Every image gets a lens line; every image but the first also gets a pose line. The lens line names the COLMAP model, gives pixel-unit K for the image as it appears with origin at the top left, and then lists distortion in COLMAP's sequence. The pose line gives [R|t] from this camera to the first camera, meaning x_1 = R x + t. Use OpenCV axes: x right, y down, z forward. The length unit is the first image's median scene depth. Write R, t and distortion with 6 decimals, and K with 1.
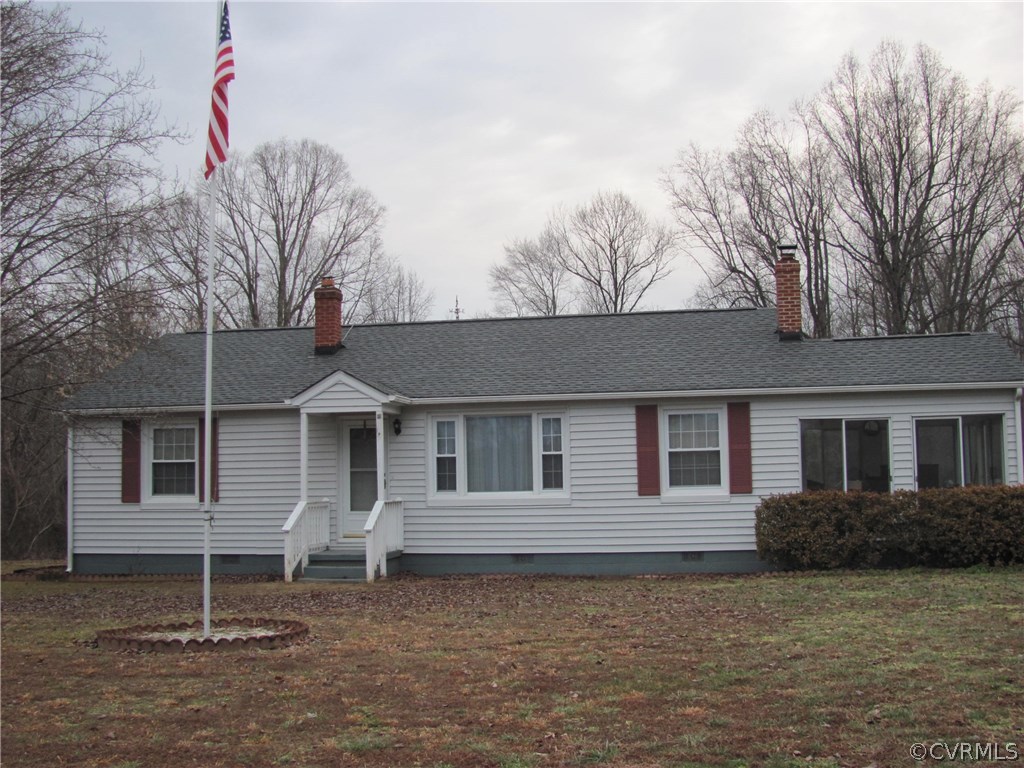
lens RADIAL K [[1182.7, 0, 514.5], [0, 1182.7, 377.5], [0, 0, 1]] dist [-0.125361, 0.000000]
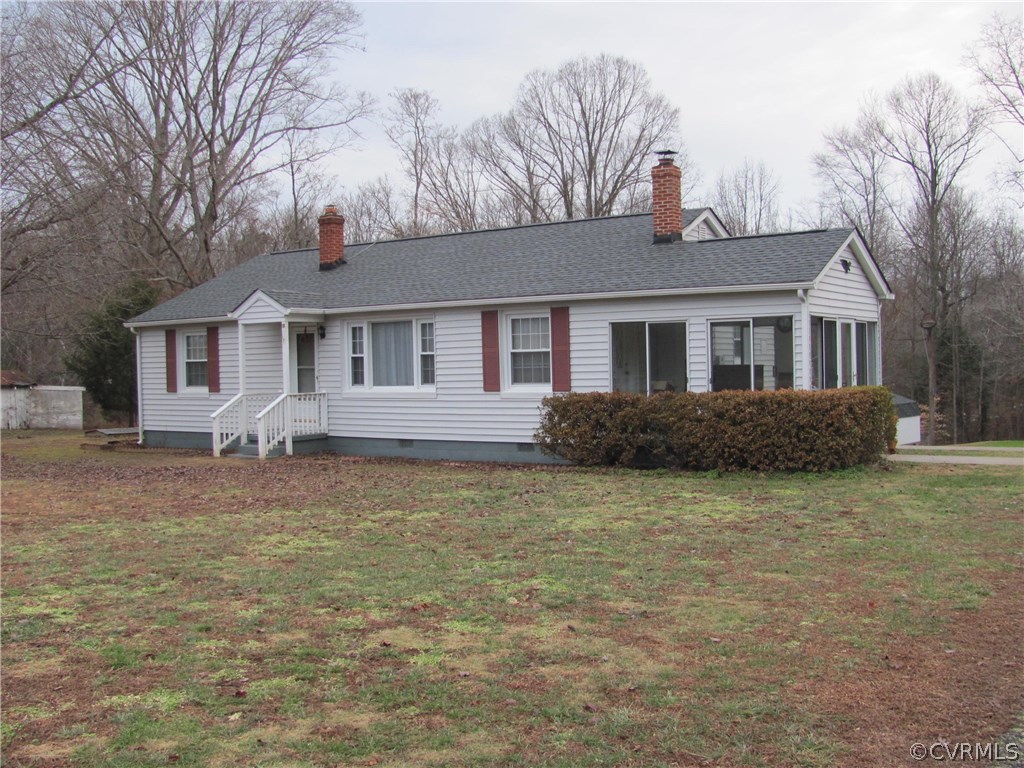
lens RADIAL K [[1079.2, 0, 503.5], [0, 1079.2, 389.1], [0, 0, 1]] dist [-0.145906, 0.000000]
pose [[0.909455, 0.009908, -0.415684, 0.543408], [0.040191, 0.992940, 0.111597, -0.016230], [0.413855, -0.118199, 0.902637, 0.076706]]
